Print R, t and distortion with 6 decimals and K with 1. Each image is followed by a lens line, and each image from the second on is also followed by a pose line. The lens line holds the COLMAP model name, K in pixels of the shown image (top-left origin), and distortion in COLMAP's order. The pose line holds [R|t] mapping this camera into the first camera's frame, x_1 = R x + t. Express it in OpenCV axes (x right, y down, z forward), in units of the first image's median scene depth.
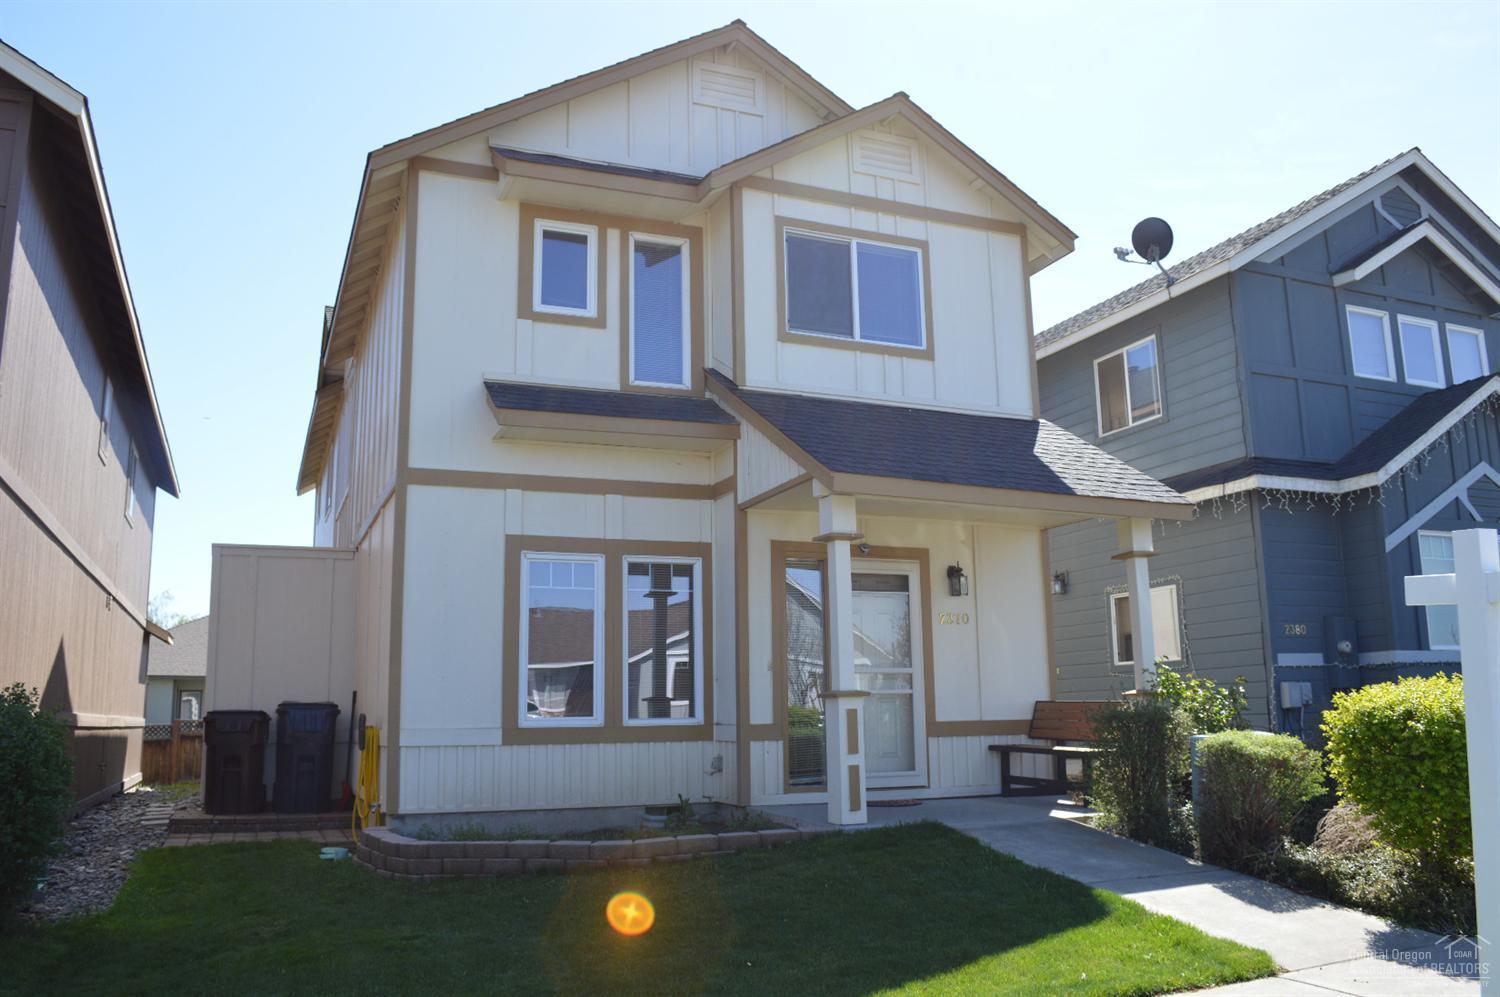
lens RADIAL K [[1205.0, 0, 751.7], [0, 1205.0, 495.4], [0, 0, 1]] dist [-0.082443, 0.018027]
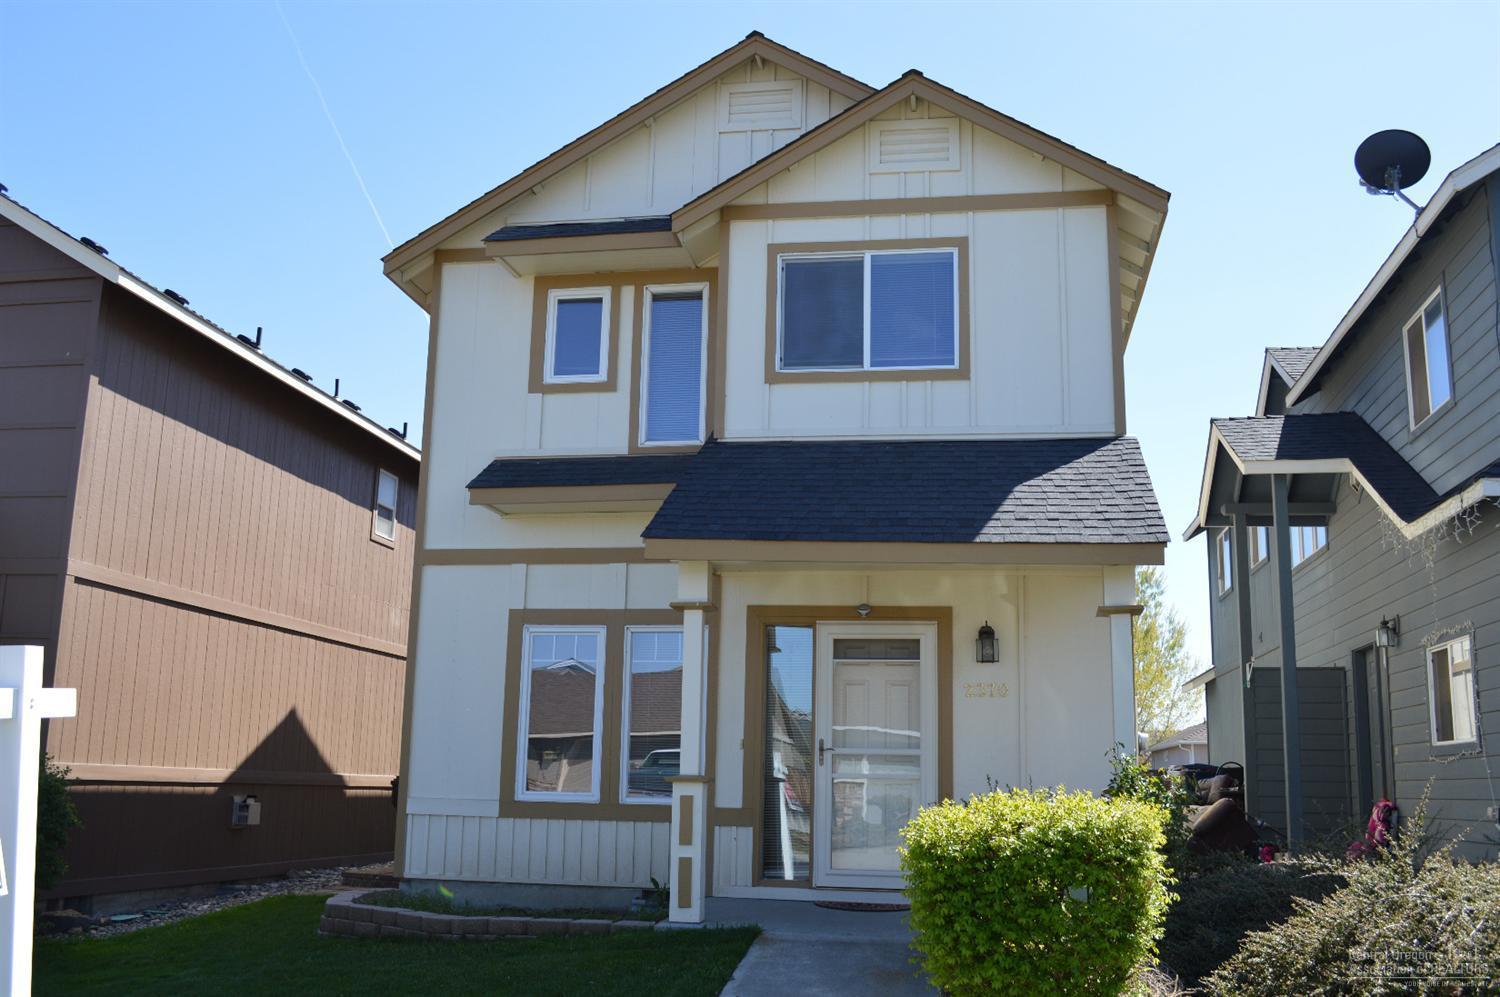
lens RADIAL K [[1401.9, 0, 750.4], [0, 1401.9, 500.8], [0, 0, 1]] dist [-0.068875, 0.000000]
pose [[0.843740, -0.072335, -0.531855, 0.563303], [0.063509, 0.997371, -0.034896, -0.004409], [0.532981, -0.004335, 0.846116, 0.101936]]
